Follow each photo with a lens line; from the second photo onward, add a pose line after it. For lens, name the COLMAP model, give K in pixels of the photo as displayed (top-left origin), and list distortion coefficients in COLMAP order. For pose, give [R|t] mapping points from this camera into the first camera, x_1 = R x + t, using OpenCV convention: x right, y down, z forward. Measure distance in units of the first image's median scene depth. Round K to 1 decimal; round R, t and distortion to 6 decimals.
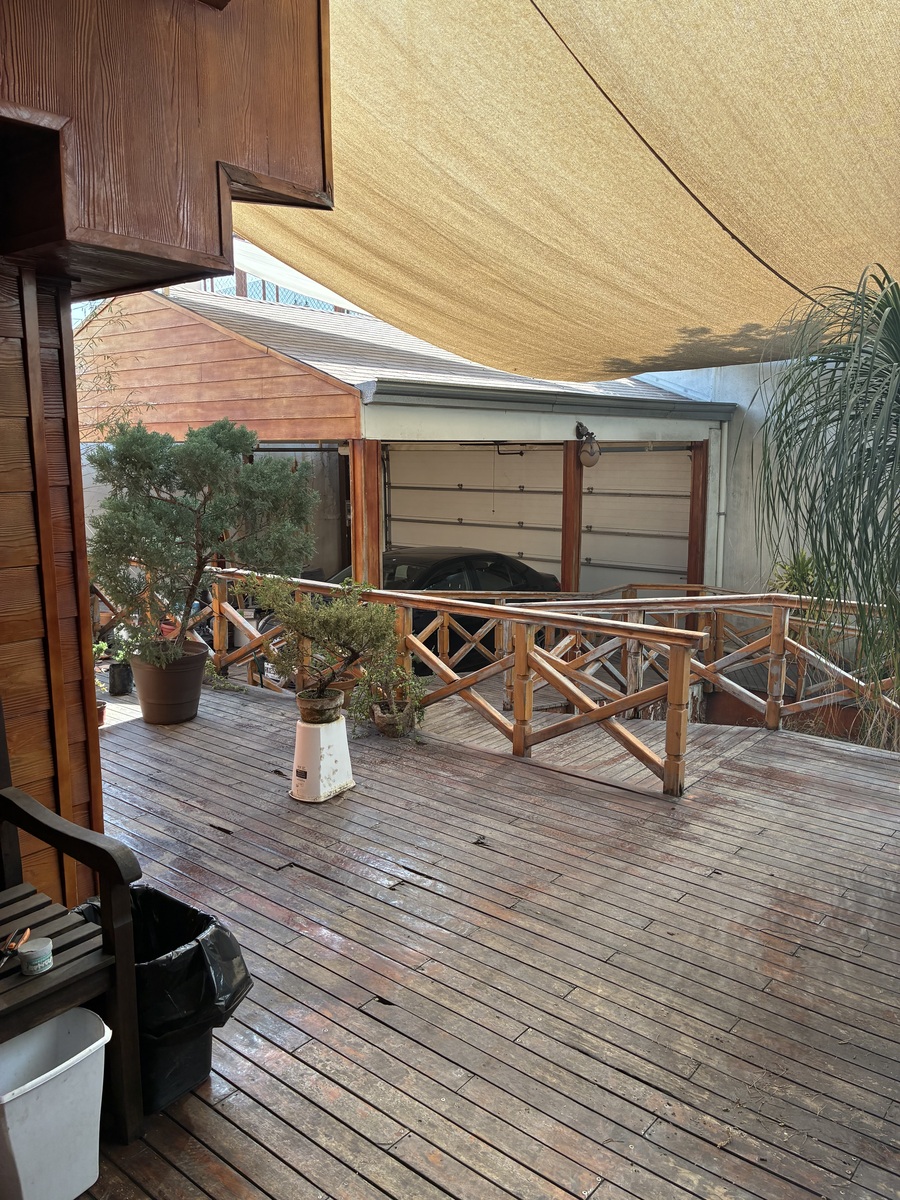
lens RADIAL K [[908.0, 0, 440.1], [0, 908.0, 580.3], [0, 0, 1]] dist [0.065780, -0.084939]
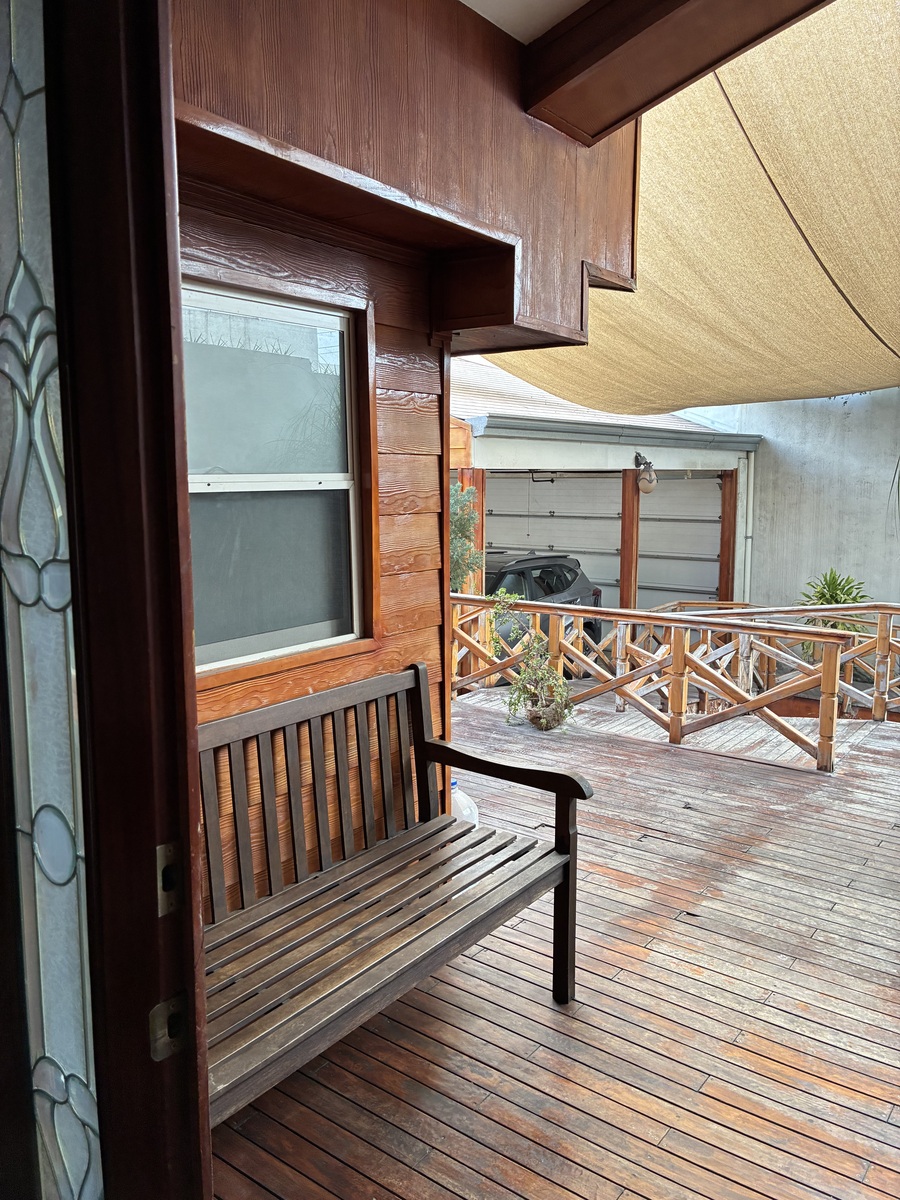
lens RADIAL K [[901.3, 0, 432.5], [0, 901.3, 594.6], [0, 0, 1]] dist [0.029871, -0.045949]
pose [[0.999619, -0.003969, 0.027317, -0.234910], [0.004335, 0.999902, -0.013332, 0.017561], [-0.027261, 0.013446, 0.999538, -0.127487]]
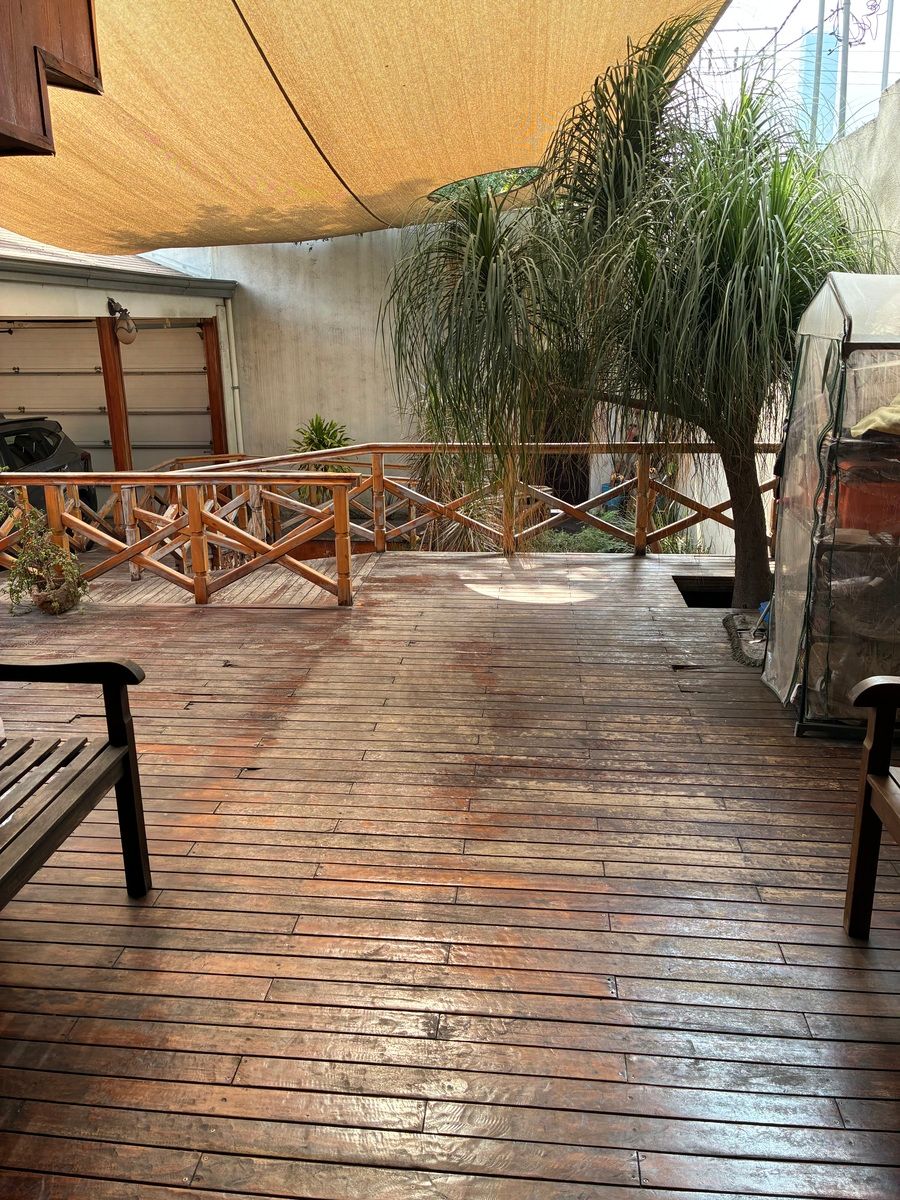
lens RADIAL K [[906.2, 0, 442.0], [0, 906.2, 583.8], [0, 0, 1]] dist [0.020709, -0.006014]
pose [[0.829446, -0.165357, 0.533552, -0.246859], [0.093742, 0.982839, 0.158870, 0.016599], [-0.550666, -0.081758, 0.830712, -0.089398]]
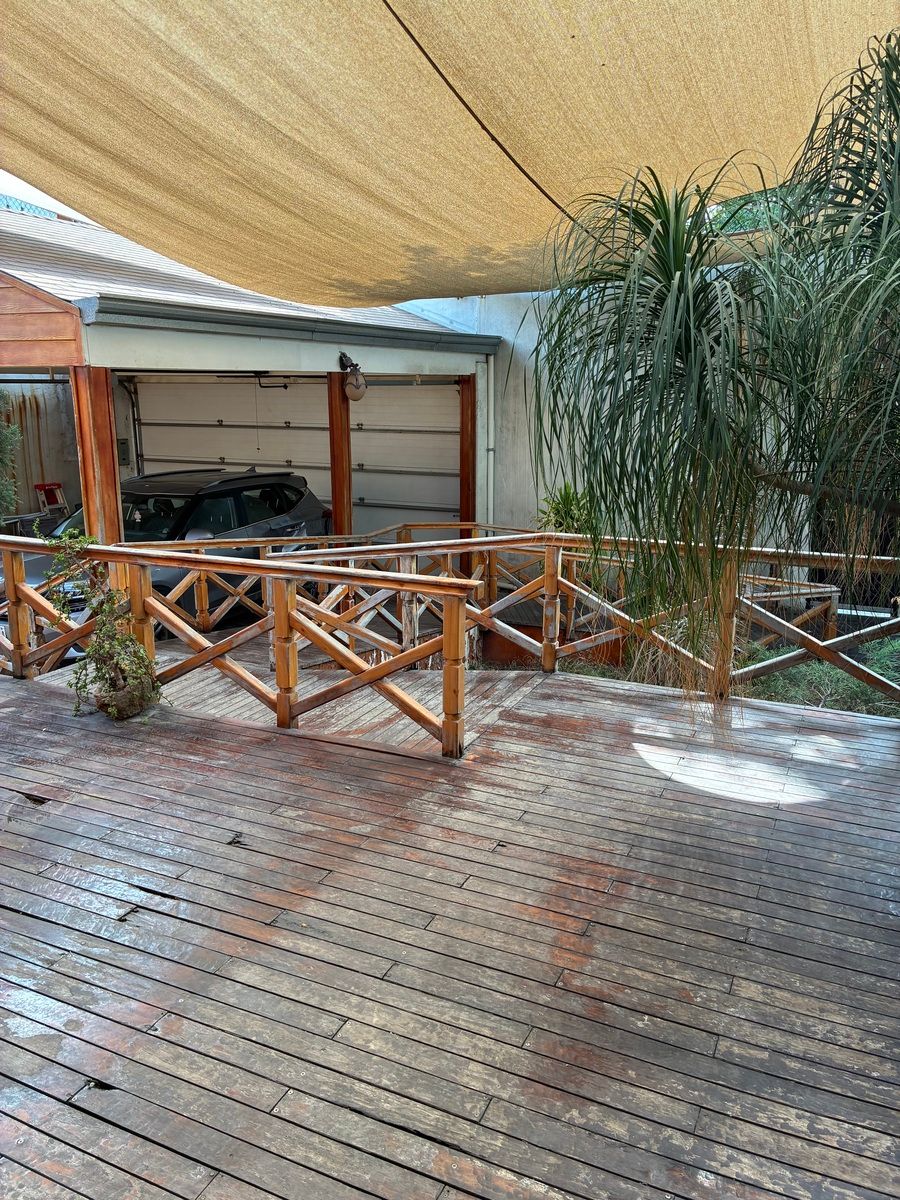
lens RADIAL K [[911.9, 0, 454.9], [0, 911.9, 581.8], [0, 0, 1]] dist [0.064170, -0.085810]
pose [[0.966101, -0.052841, 0.252698, 0.027509], [0.035373, 0.996691, 0.073181, -0.007590], [-0.255729, -0.061761, 0.964774, 0.099352]]
